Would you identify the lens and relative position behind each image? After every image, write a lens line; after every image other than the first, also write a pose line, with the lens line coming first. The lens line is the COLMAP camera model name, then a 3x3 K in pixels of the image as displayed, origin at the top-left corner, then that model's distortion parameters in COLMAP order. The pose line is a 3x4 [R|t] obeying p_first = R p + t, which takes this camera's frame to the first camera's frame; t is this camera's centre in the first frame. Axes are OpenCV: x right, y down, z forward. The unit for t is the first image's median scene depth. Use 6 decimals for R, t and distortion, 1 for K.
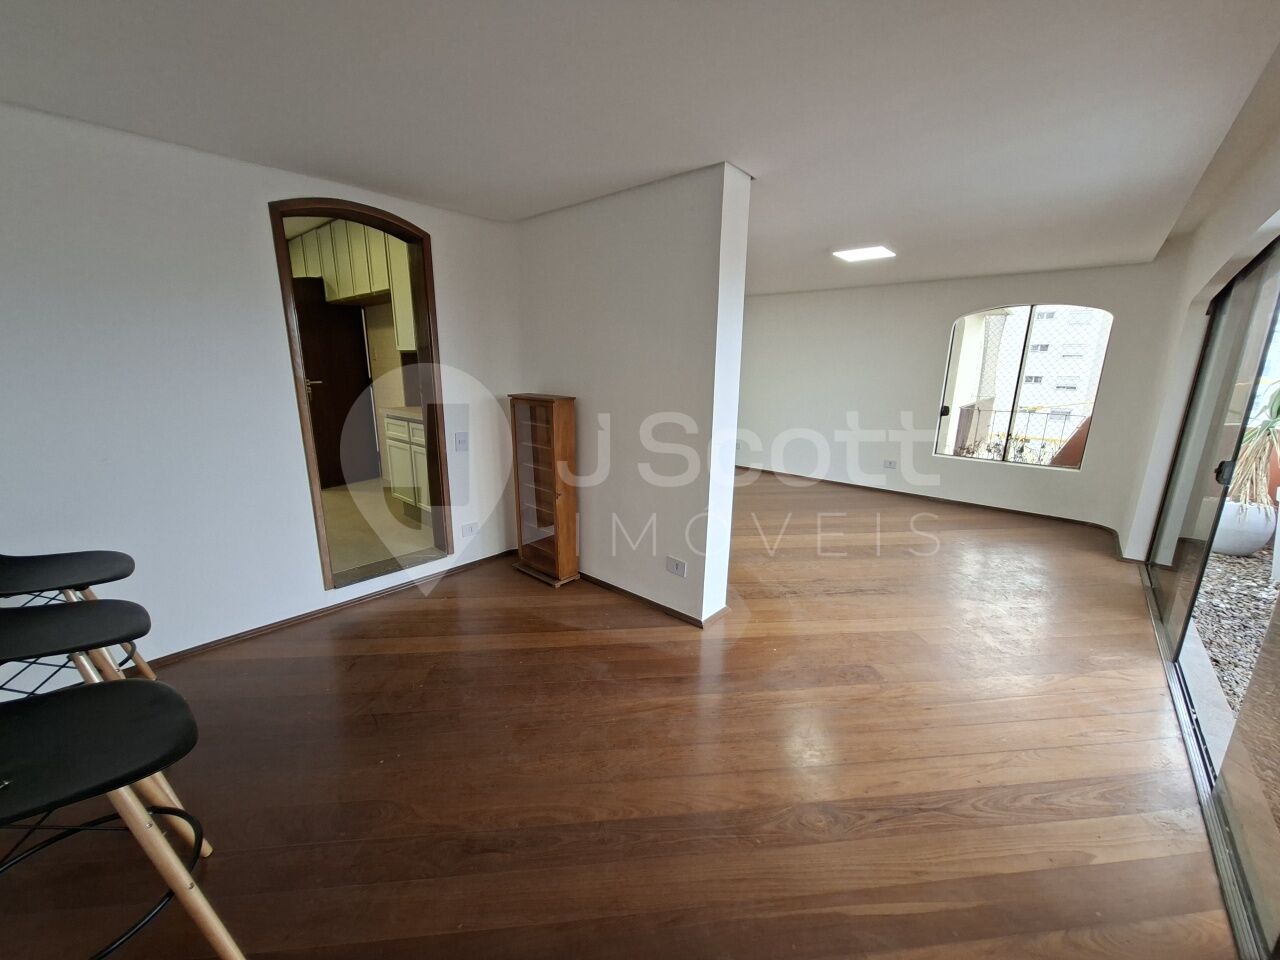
lens RADIAL K [[508.9, 0, 640.0], [0, 508.9, 480.0], [0, 0, 1]] dist [-0.001154, -0.000077]
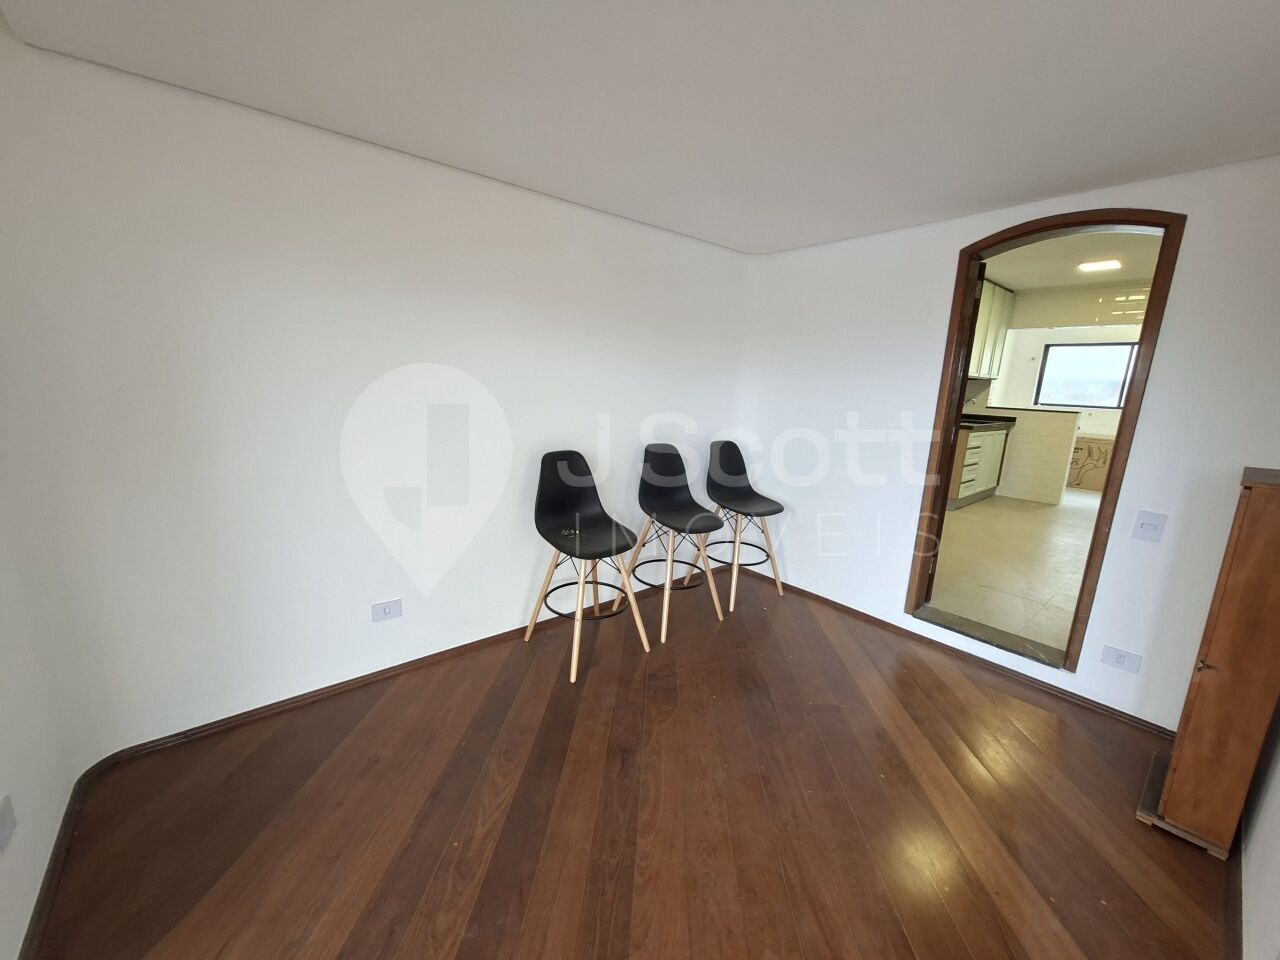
lens RADIAL K [[508.9, 0, 640.0], [0, 508.9, 480.0], [0, 0, 1]] dist [-0.001154, -0.000077]
pose [[-0.151647, 0.171926, -0.973368, 0.548624], [-0.269291, 0.940319, 0.208044, -0.137701], [0.951044, 0.293668, -0.096298, 0.656048]]
